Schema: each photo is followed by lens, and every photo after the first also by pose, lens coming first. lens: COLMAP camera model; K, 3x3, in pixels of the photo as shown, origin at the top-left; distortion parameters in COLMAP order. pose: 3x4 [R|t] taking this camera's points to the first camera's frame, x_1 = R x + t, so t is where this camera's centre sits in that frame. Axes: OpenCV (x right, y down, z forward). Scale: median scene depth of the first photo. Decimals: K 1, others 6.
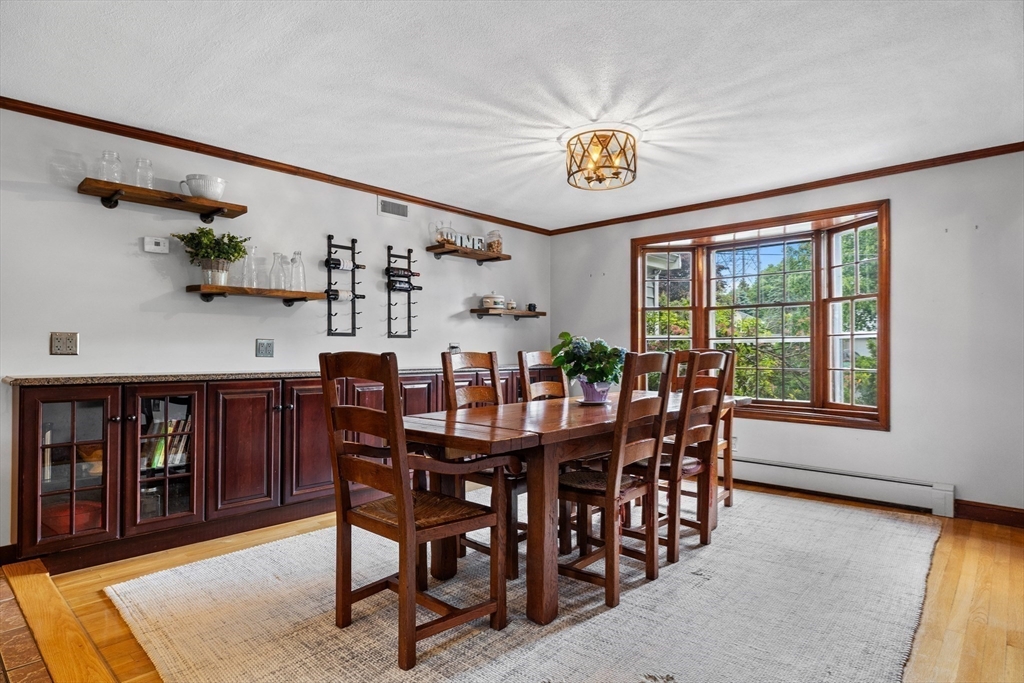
lens RADIAL K [[557.5, 0, 517.7], [0, 557.5, 343.9], [0, 0, 1]] dist [0.001195, -0.000332]
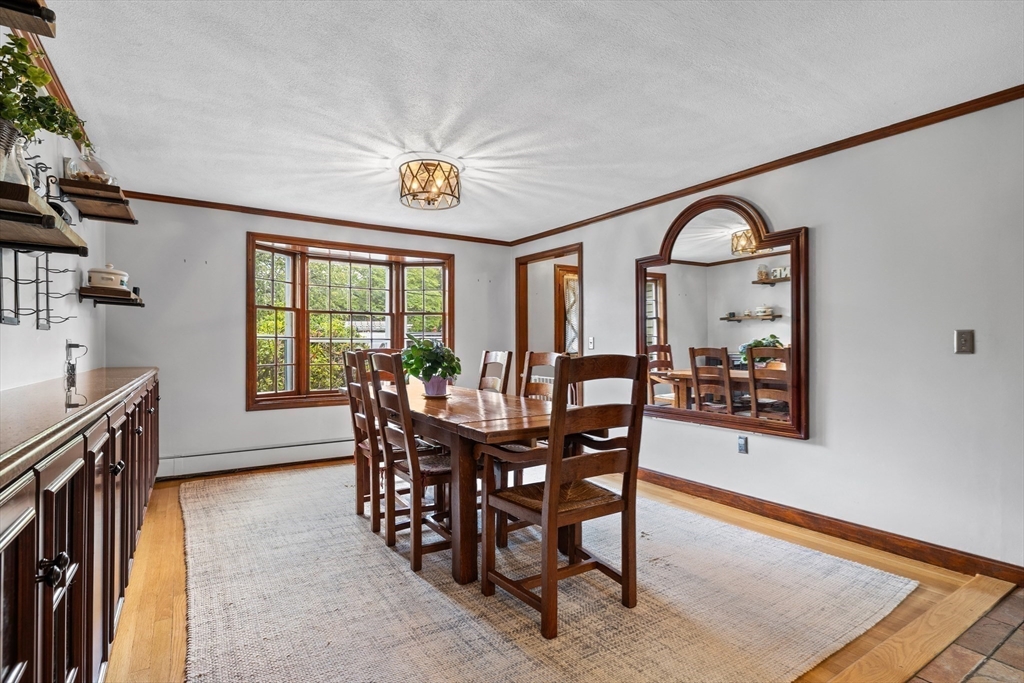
lens RADIAL K [[491.8, 0, 509.2], [0, 491.8, 347.5], [0, 0, 1]] dist [-0.000679, -0.000579]
pose [[0.264646, 0.001320, 0.964345, -0.707575], [-0.007609, 0.999971, 0.000720, 0.006518], [-0.964316, -0.007528, 0.264648, 0.503656]]
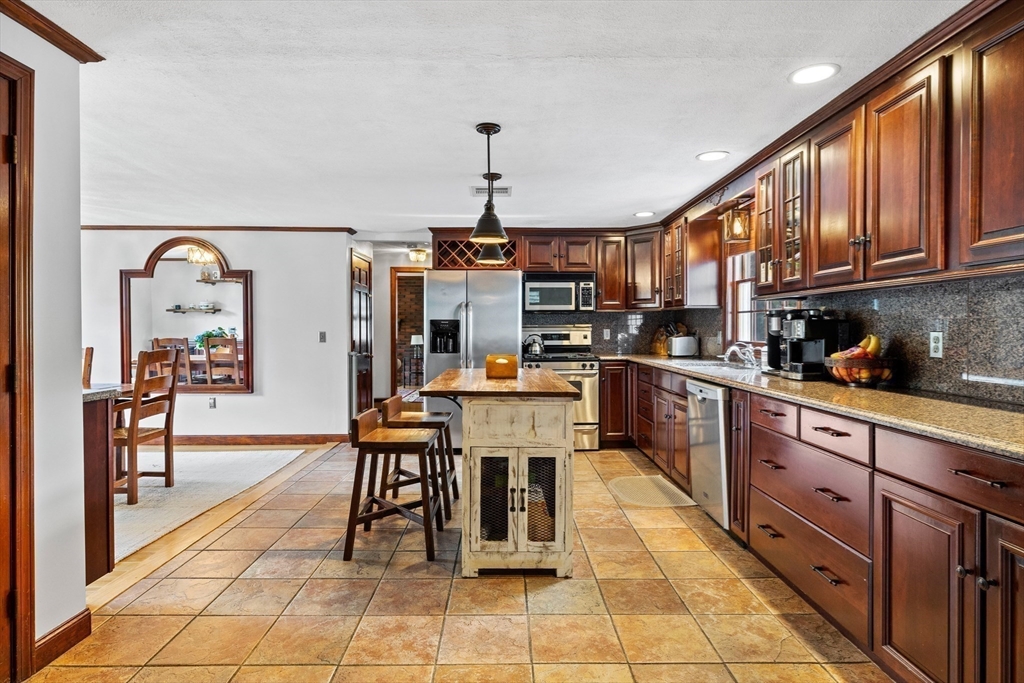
lens RADIAL K [[557.5, 0, 509.4], [0, 557.5, 337.5], [0, 0, 1]] dist [0.001195, -0.000332]
pose [[-0.683568, -0.011712, 0.729793, -1.762679], [-0.003839, 0.999915, 0.012450, -0.039732], [-0.729877, 0.005709, -0.683555, 0.914779]]
